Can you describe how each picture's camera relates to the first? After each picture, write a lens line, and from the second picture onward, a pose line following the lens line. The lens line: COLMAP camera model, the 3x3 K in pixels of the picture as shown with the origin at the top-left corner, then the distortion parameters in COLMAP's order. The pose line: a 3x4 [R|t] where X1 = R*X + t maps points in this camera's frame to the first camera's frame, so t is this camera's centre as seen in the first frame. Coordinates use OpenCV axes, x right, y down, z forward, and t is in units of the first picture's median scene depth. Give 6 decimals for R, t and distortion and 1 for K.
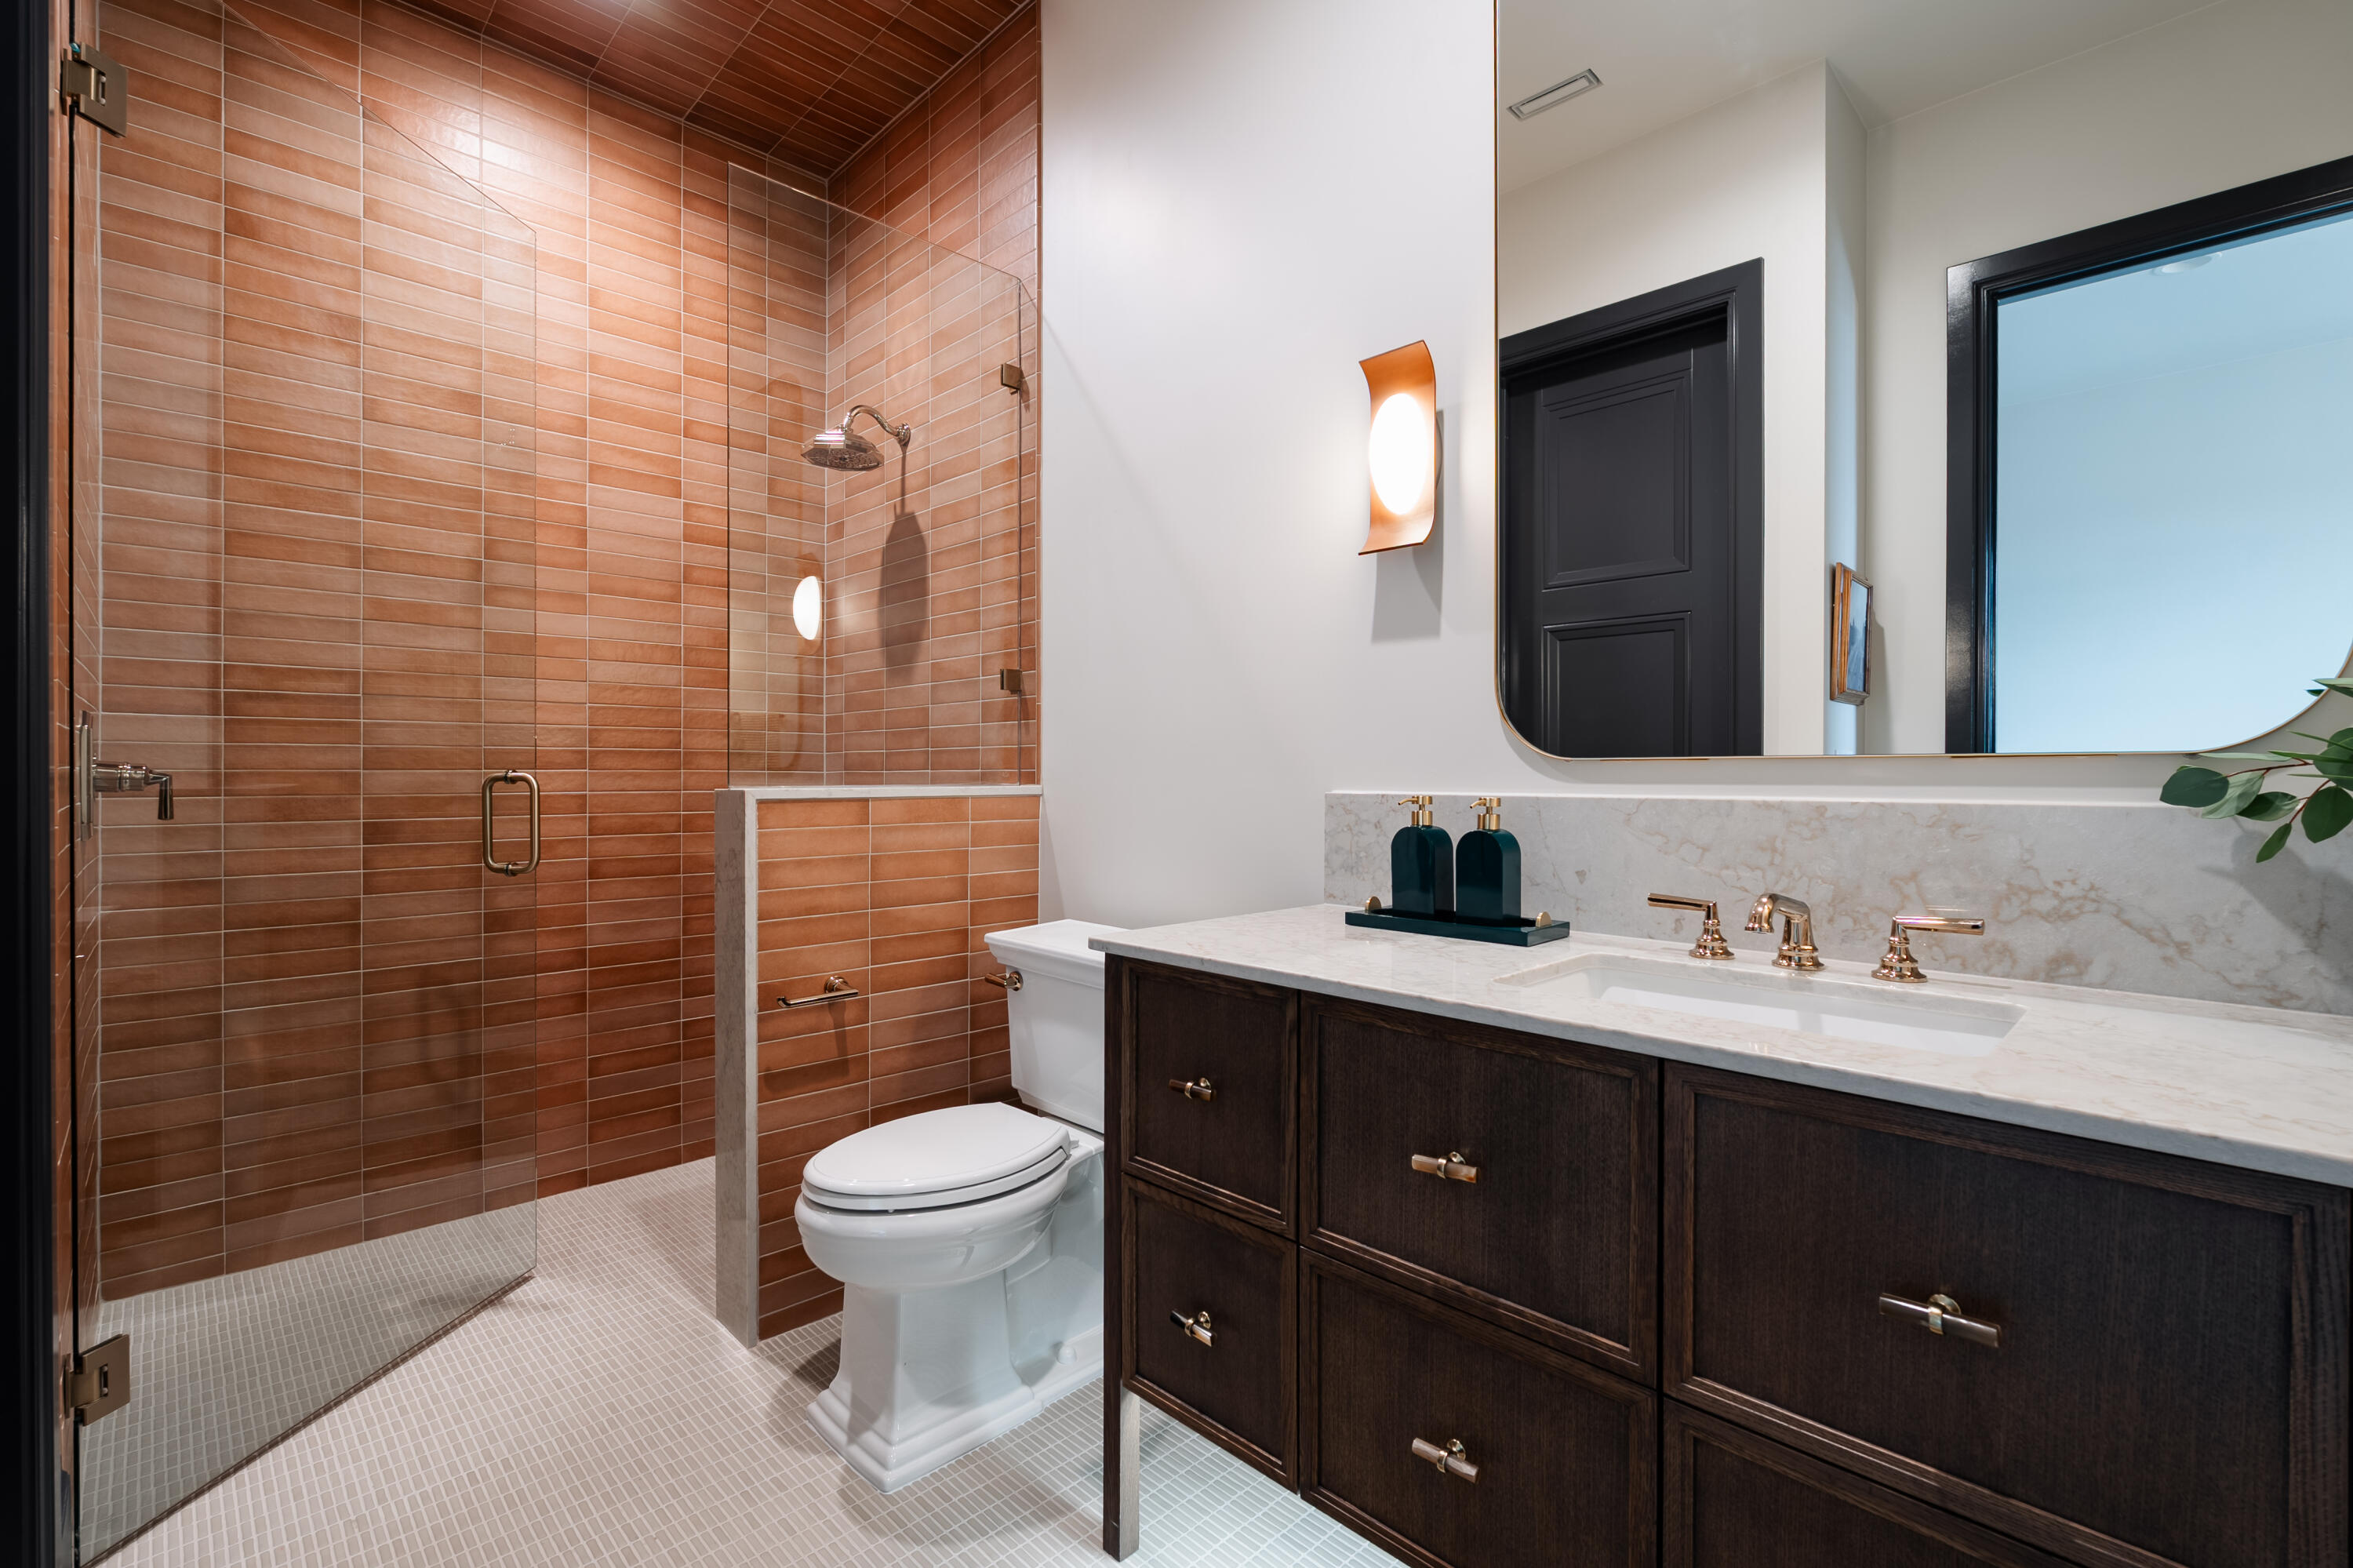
lens RADIAL K [[1042.3, 0, 1176.5], [0, 1042.3, 784.0], [0, 0, 1]] dist [-0.003586, -0.000124]
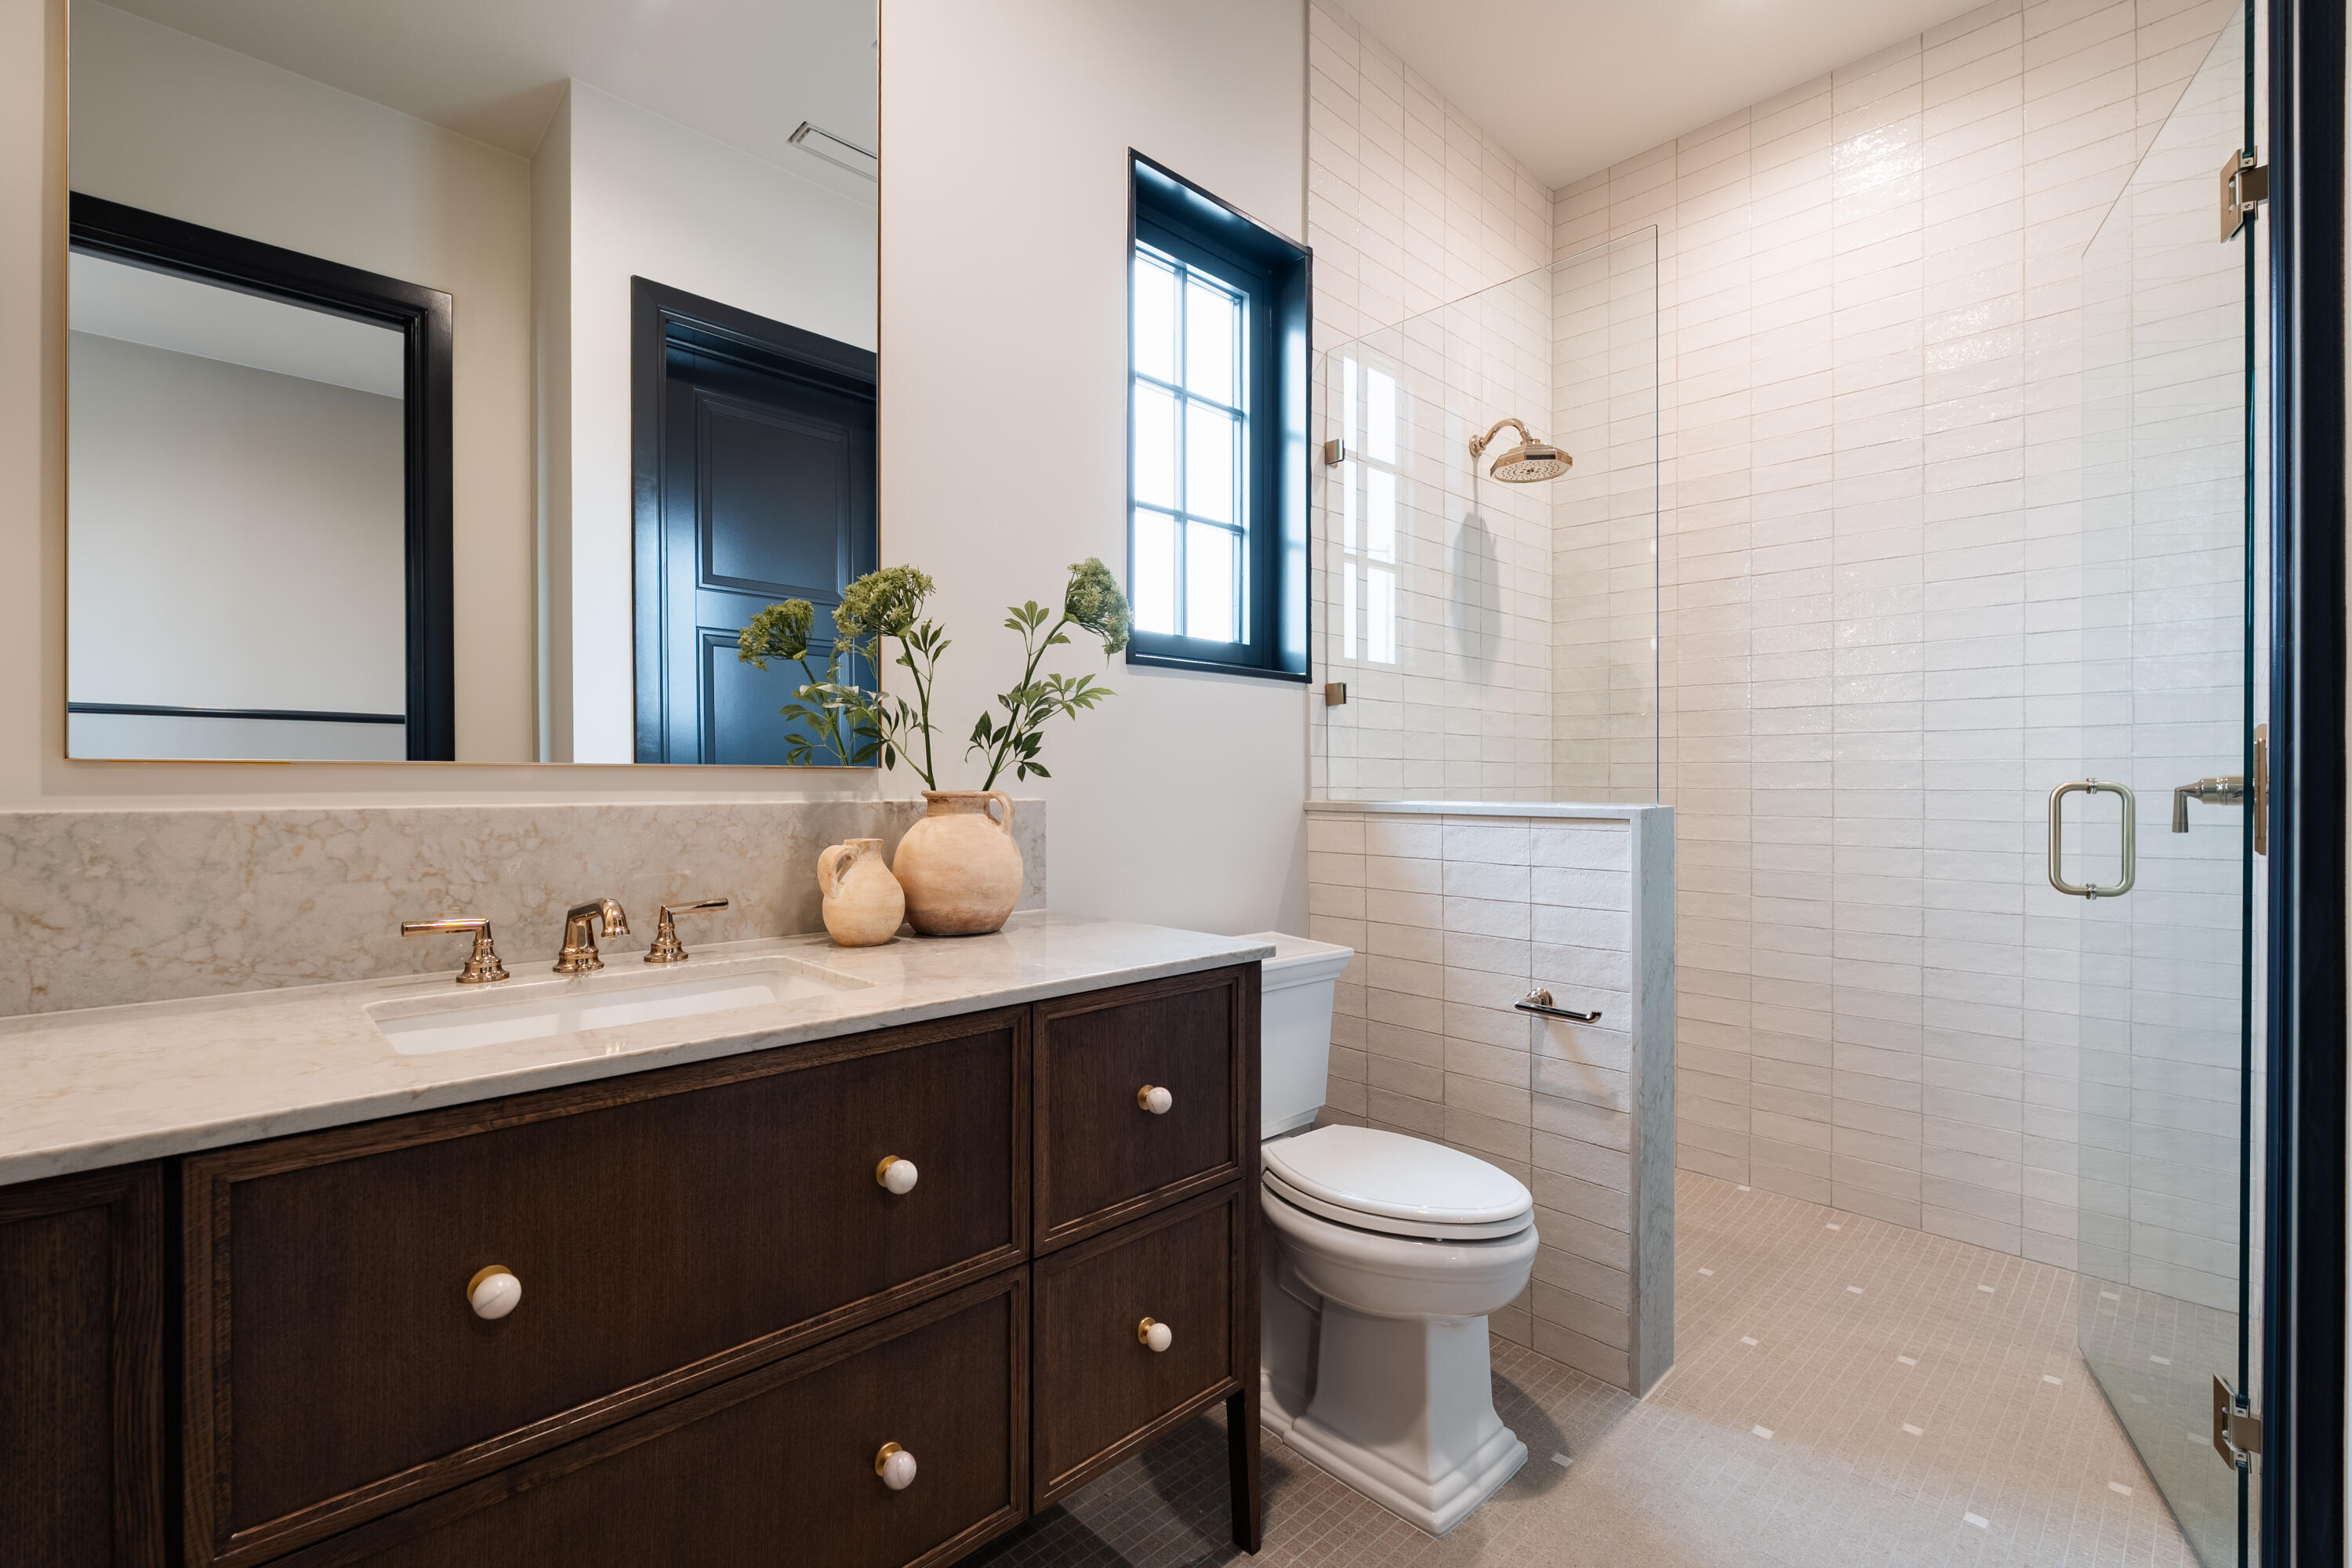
lens RADIAL K [[1025.4, 0, 1176.0], [0, 1025.4, 784.0], [0, 0, 1]] dist [0.000834, -0.004541]
pose [[0.008696, -0.003982, 0.999954, -0.396477], [0.008094, 0.999960, 0.003912, -0.005698], [-0.999929, 0.008060, 0.008728, 0.394225]]
